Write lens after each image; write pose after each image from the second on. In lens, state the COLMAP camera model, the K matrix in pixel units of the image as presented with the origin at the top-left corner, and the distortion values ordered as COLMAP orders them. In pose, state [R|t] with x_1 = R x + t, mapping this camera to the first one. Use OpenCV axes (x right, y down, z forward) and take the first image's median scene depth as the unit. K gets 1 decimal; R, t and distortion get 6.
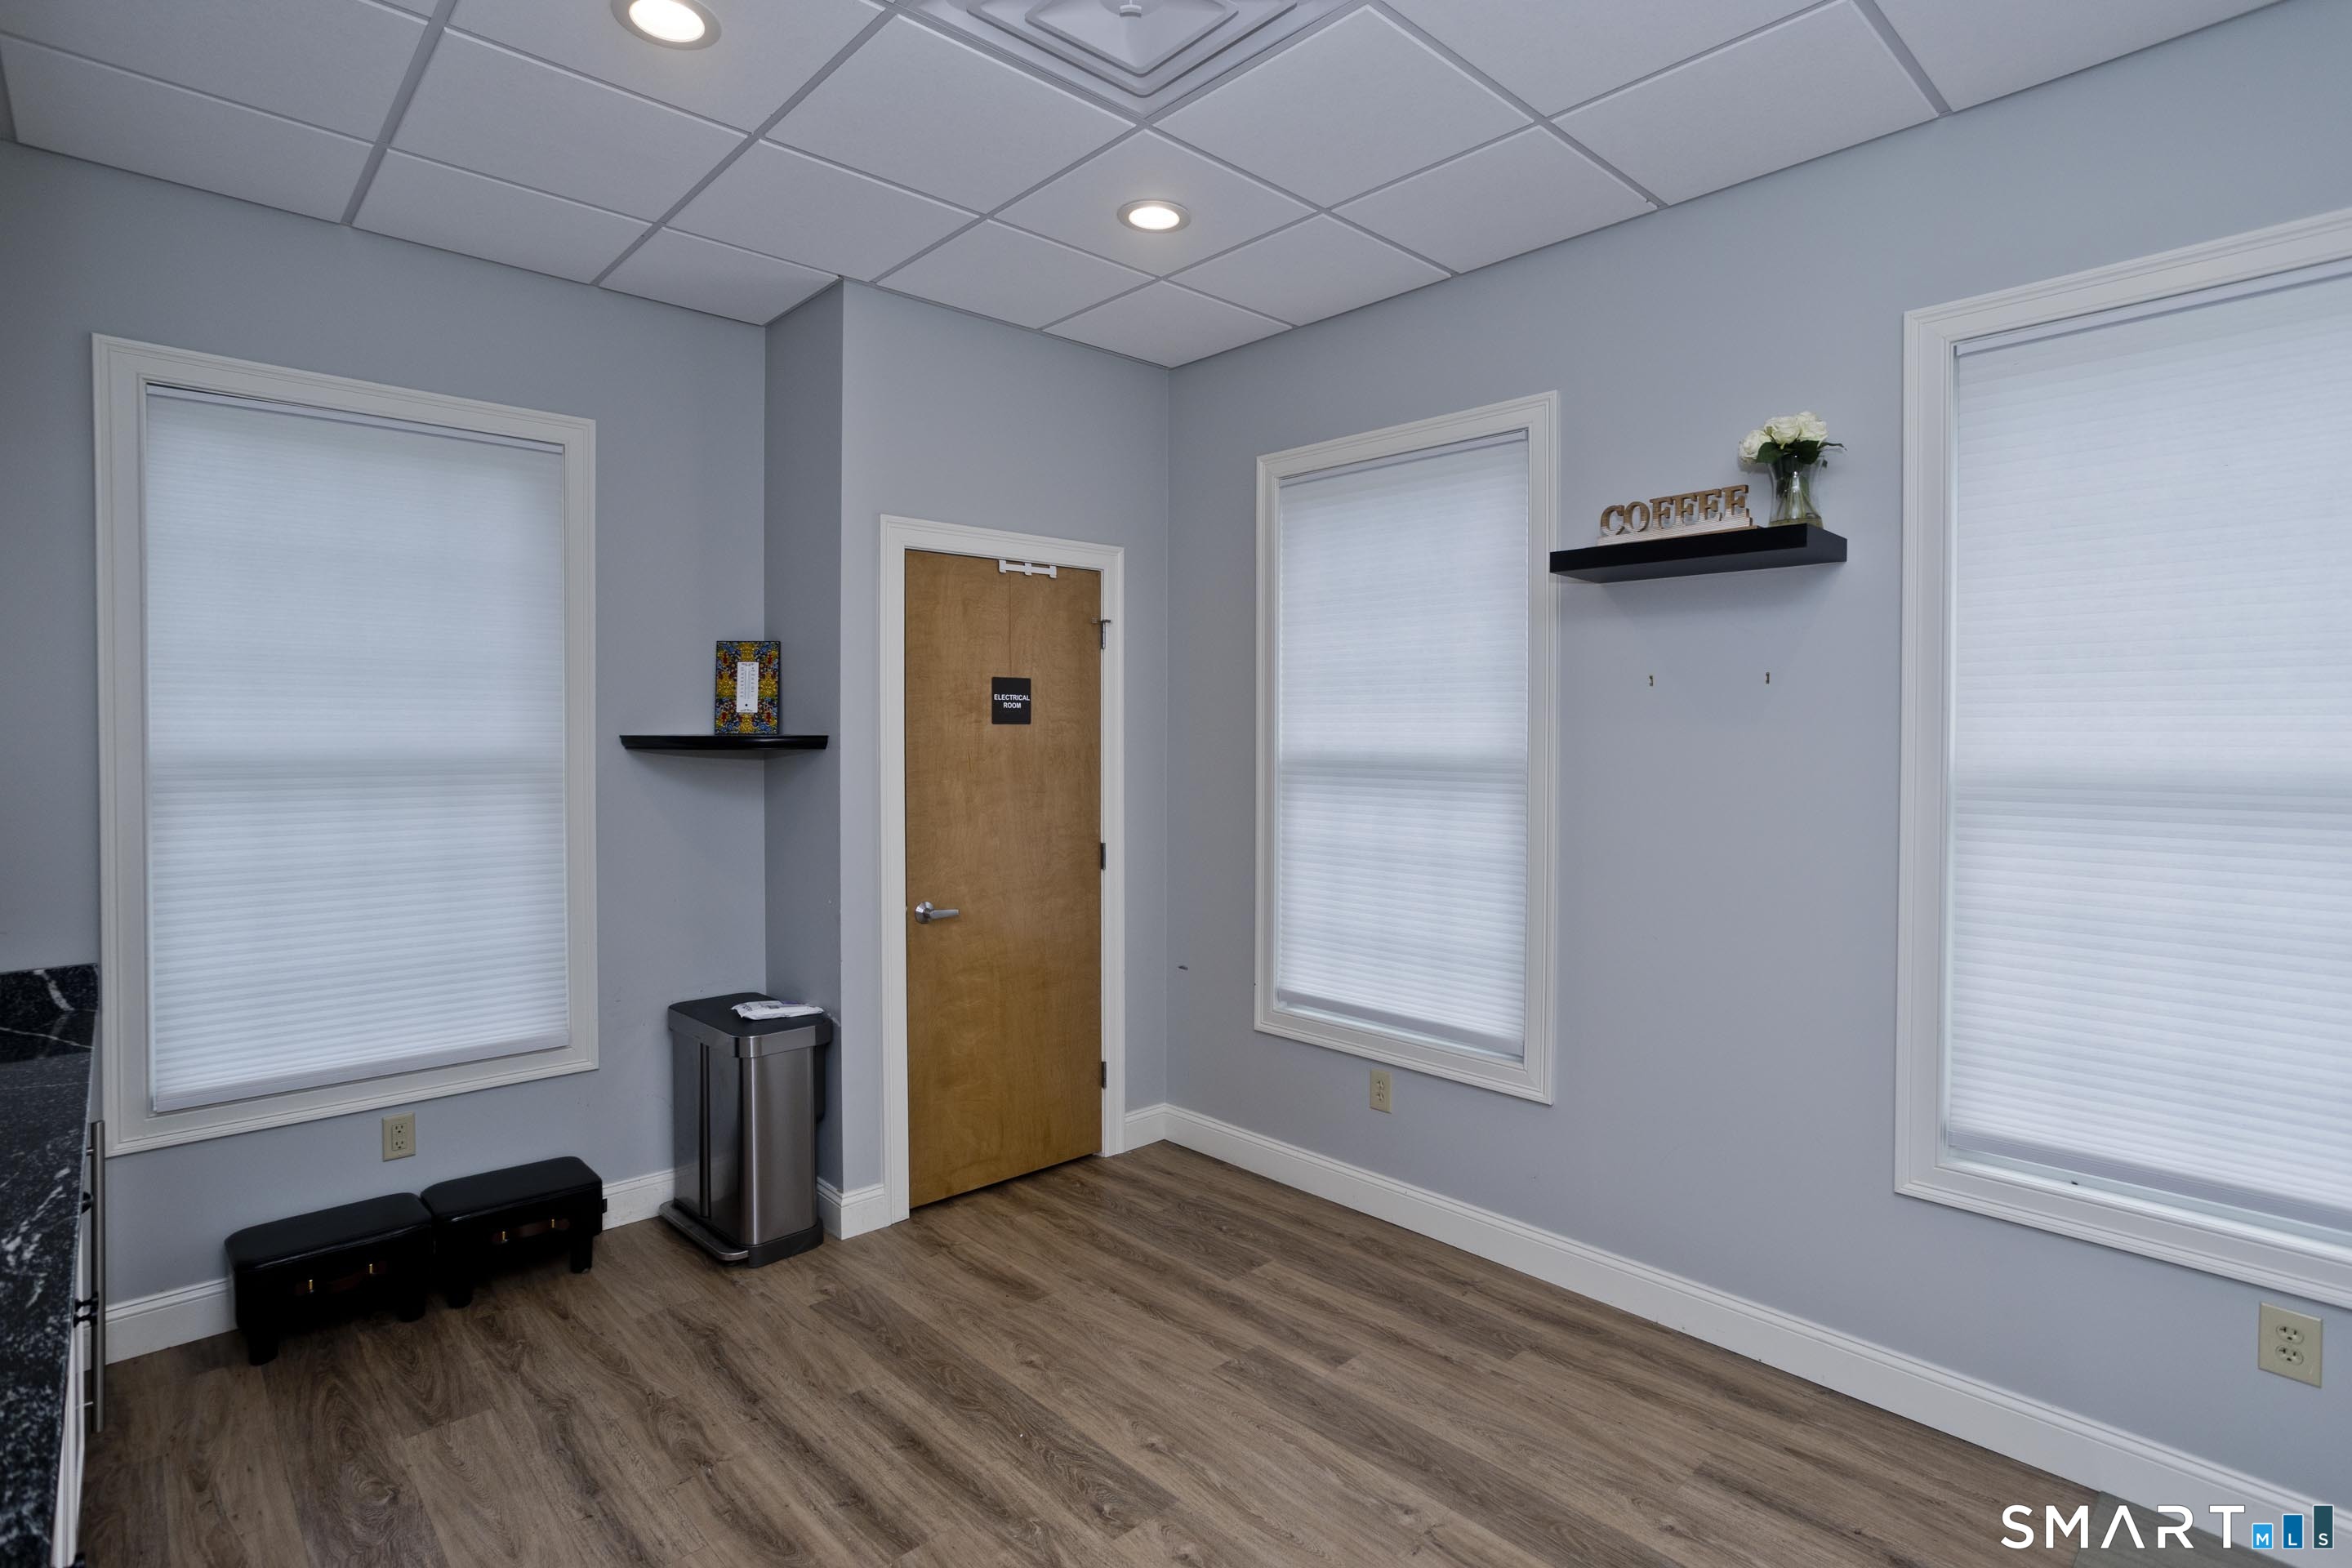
lens RADIAL K [[1150.4, 0, 1191.8], [0, 1150.4, 742.2], [0, 0, 1]] dist [-0.011778, 0.004555]
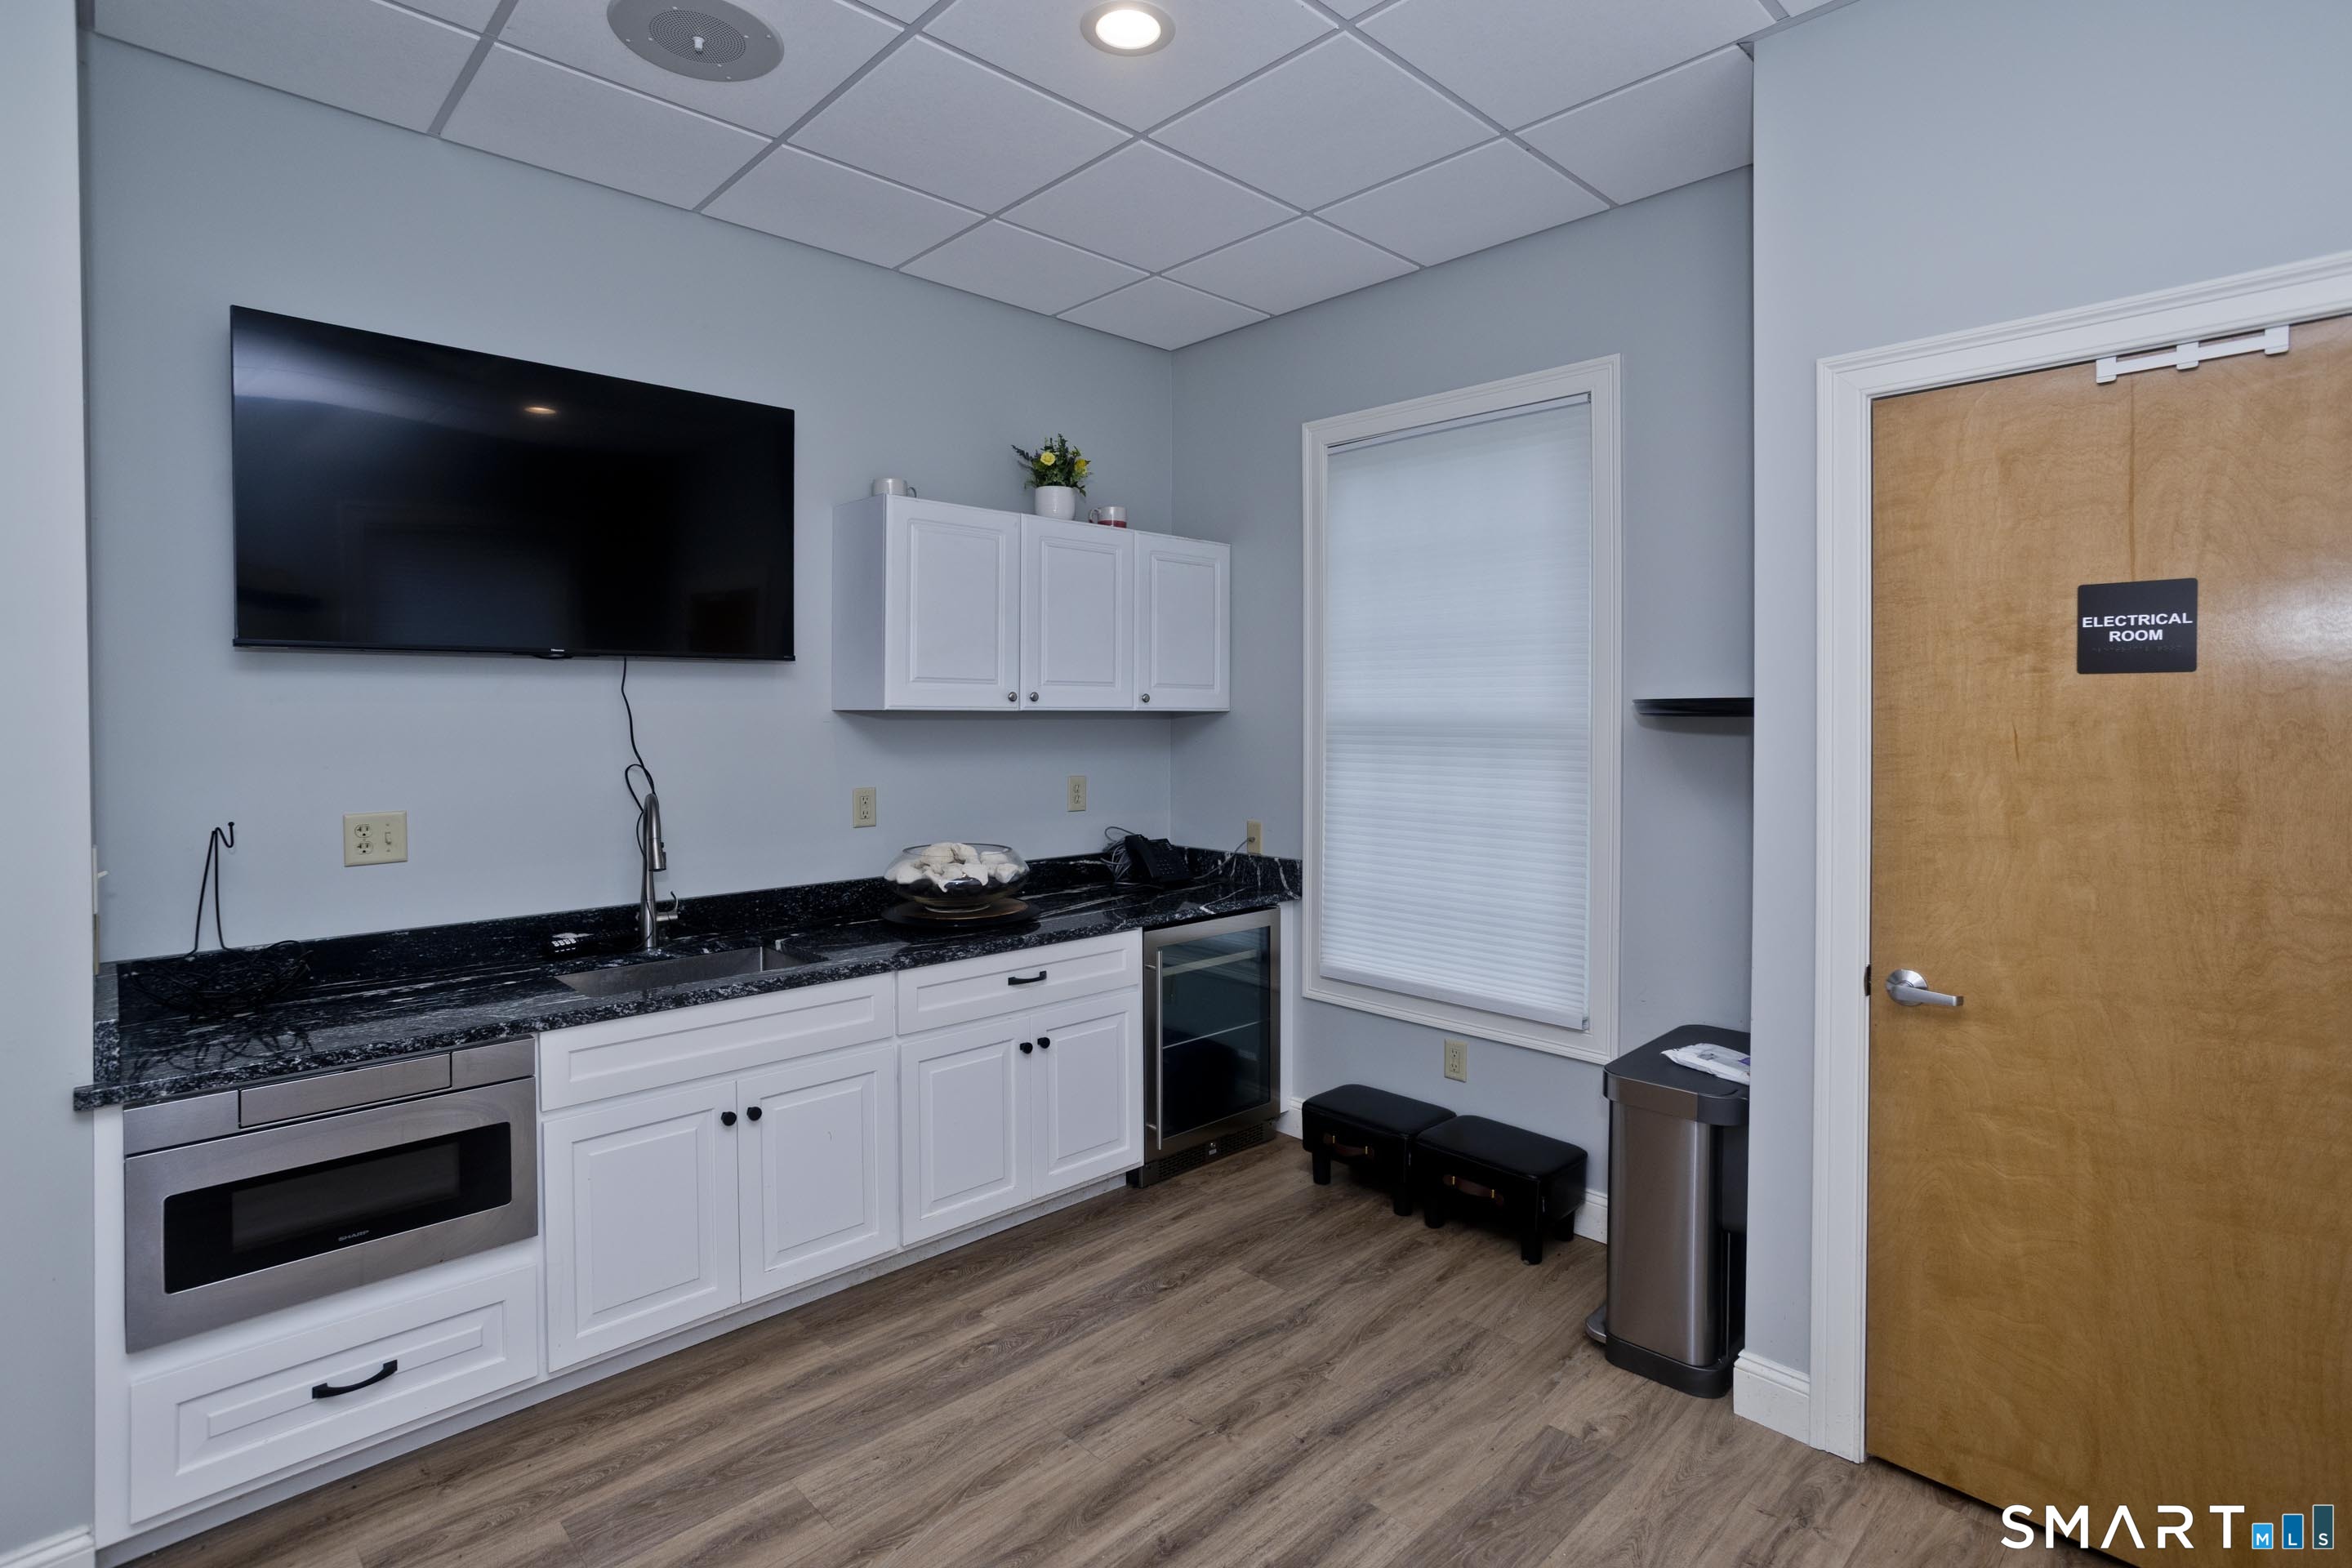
lens RADIAL K [[1150.4, 0, 1175.5], [0, 1150.4, 719.7], [0, 0, 1]] dist [-0.011778, 0.004555]
pose [[0.024173, 0.005422, -0.999693, 0.369120], [-0.010044, 0.999936, 0.005180, 0.007574], [0.999657, 0.009916, 0.024226, 0.607701]]
